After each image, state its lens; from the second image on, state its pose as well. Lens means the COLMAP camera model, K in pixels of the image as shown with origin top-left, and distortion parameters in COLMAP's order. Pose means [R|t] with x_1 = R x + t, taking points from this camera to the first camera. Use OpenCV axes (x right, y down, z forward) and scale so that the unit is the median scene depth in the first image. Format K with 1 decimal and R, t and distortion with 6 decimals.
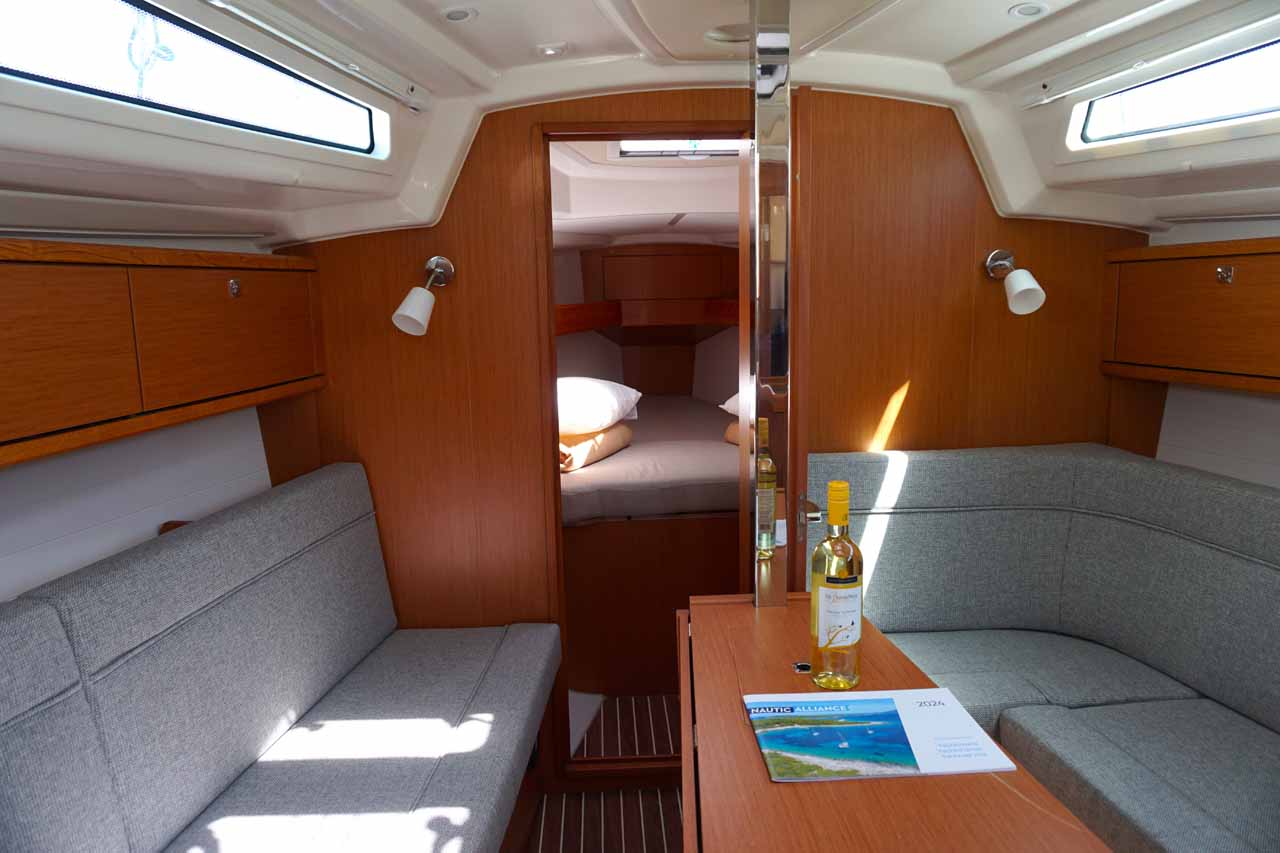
lens RADIAL K [[844.7, 0, 643.1], [0, 844.7, 415.7], [0, 0, 1]] dist [0.000628, 0.000116]
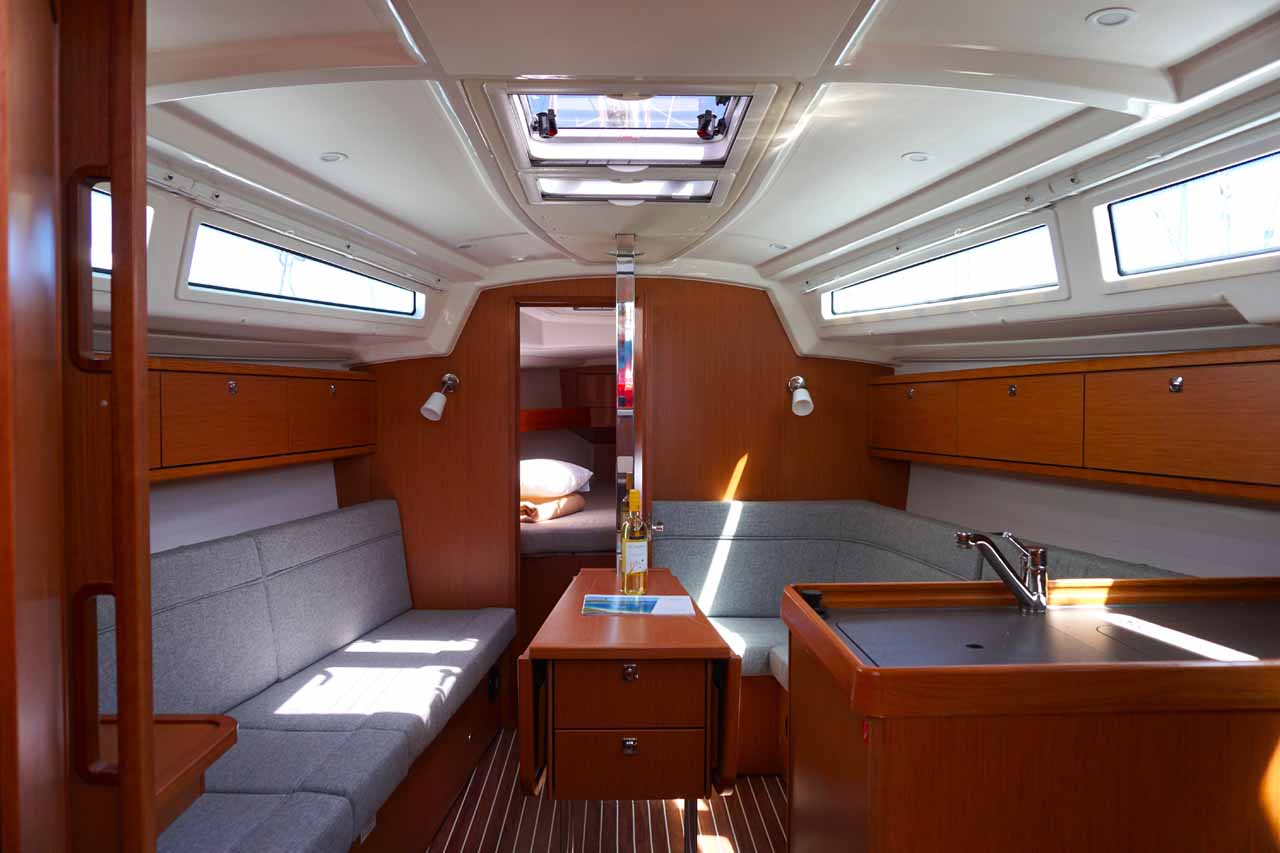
lens RADIAL K [[844.7, 0, 636.6], [0, 844.7, 428.1], [0, 0, 1]] dist [0.000628, 0.000116]
pose [[0.999505, 0.020401, -0.023939, 0.164304], [-0.023110, 0.992631, -0.118956, 0.104503], [0.021335, 0.119450, 0.992611, -0.616804]]
